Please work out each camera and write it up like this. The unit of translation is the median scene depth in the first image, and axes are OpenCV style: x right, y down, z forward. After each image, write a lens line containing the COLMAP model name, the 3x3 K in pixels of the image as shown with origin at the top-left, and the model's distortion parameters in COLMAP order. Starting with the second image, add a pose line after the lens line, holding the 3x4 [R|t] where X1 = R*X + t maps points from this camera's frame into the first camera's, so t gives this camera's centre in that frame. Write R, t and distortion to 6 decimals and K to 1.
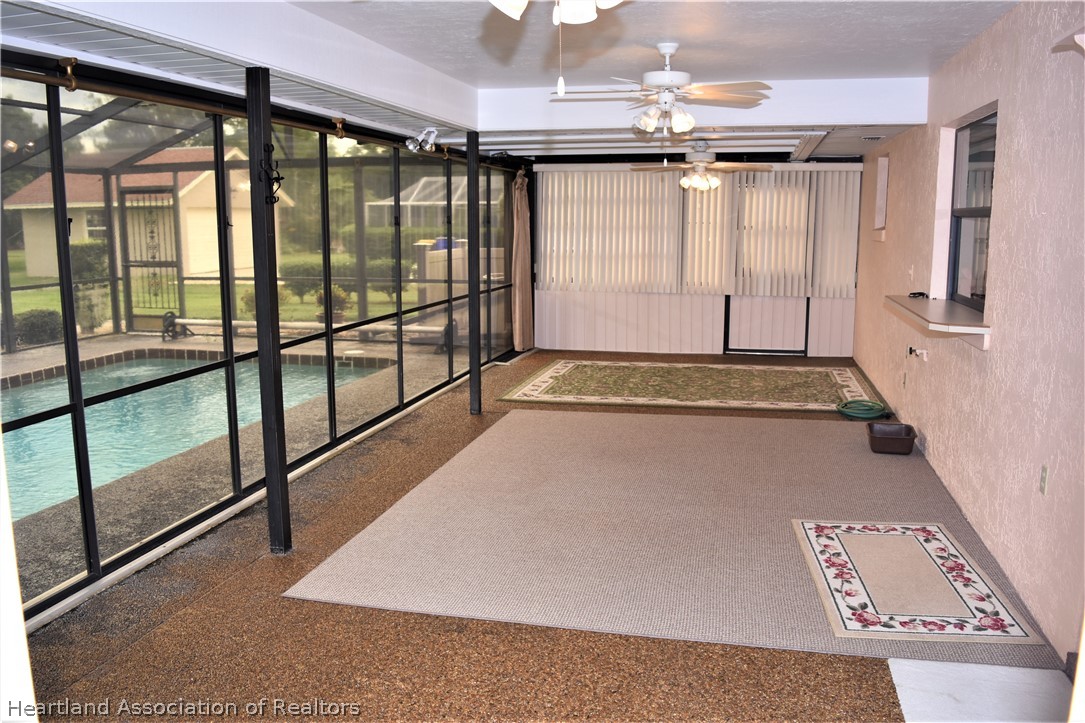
lens RADIAL K [[851.6, 0, 545.7], [0, 851.6, 356.7], [0, 0, 1]] dist [-0.086447, 0.001339]
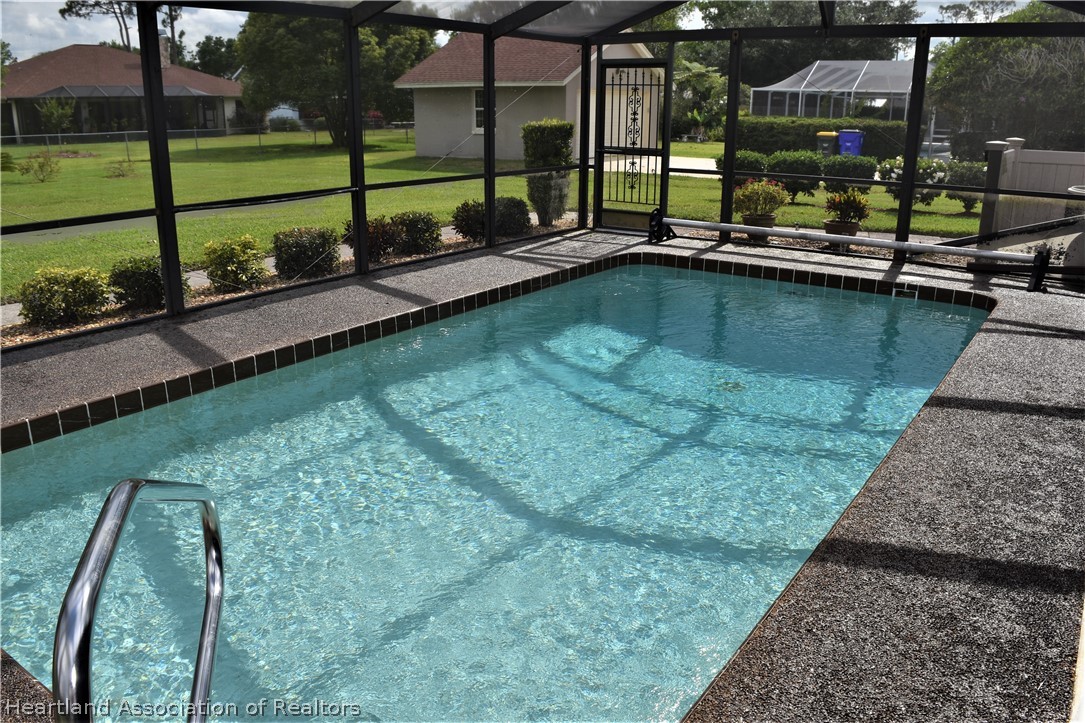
lens RADIAL K [[851.6, 0, 541.4], [0, 851.6, 369.8], [0, 0, 1]] dist [-0.086447, 0.001339]
pose [[0.930724, 0.113689, -0.347602, -0.227641], [-0.063581, 0.986281, 0.152336, -0.014945], [0.360152, -0.119682, 0.925185, 0.126885]]
